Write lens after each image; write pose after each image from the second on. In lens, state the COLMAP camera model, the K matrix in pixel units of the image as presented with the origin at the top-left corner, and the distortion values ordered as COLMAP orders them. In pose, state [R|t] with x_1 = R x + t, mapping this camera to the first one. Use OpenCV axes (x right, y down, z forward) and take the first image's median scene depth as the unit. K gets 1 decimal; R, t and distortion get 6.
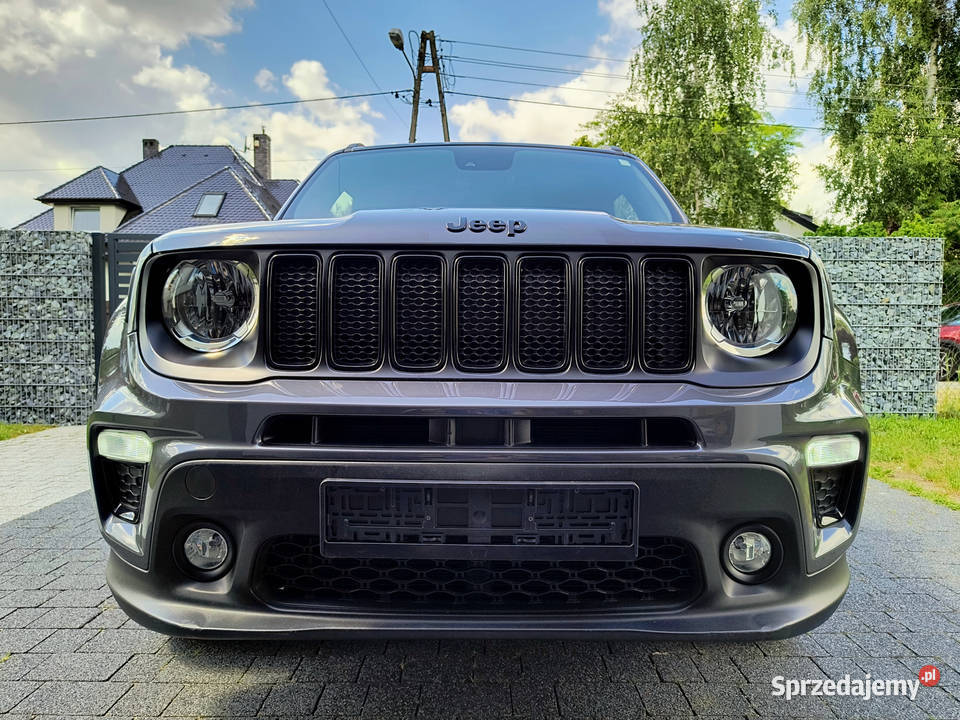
lens RADIAL K [[672.3, 0, 505.8], [0, 672.3, 363.7], [0, 0, 1]] dist [-0.001016, -0.005687]
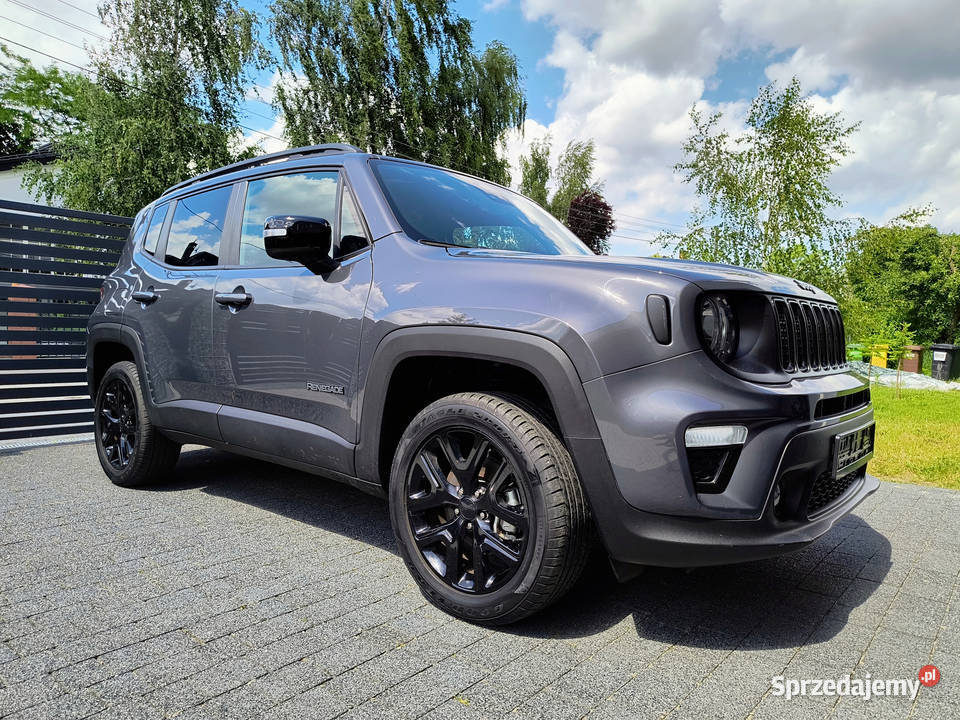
lens RADIAL K [[637.4, 0, 466.3], [0, 637.4, 388.6], [0, 0, 1]] dist [0.121531, -0.000964]
pose [[0.657232, -0.060455, 0.751260, -1.726294], [0.022114, 0.997895, 0.060956, -0.051978], [-0.753364, -0.023449, 0.657185, 0.516860]]
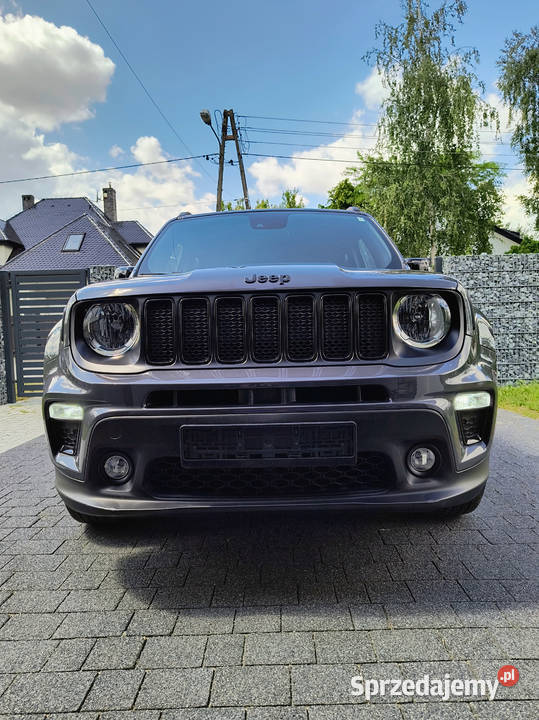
lens RADIAL K [[513.9, 0, 286.5], [0, 513.9, 346.0], [0, 0, 1]] dist [-0.017047, -0.003237]
pose [[0.999176, -0.035975, -0.018789, 0.037390], [0.035823, 0.999323, -0.008346, -0.016743], [0.019076, 0.007666, 0.999789, -0.317272]]
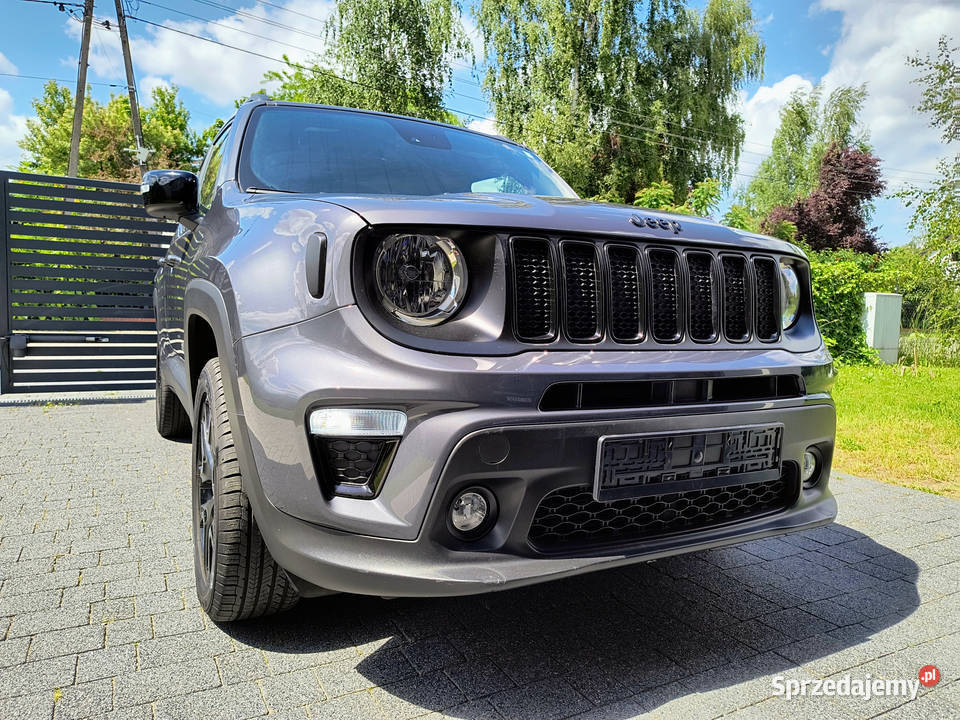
lens RADIAL K [[674.5, 0, 480.0], [0, 674.5, 360.0], [0, 0, 1]] dist [-0.009151, -0.005366]
pose [[0.881308, -0.017670, 0.472212, -0.854861], [-0.003634, 0.999018, 0.044163, -0.010321], [-0.472528, -0.040637, 0.880378, 0.062682]]
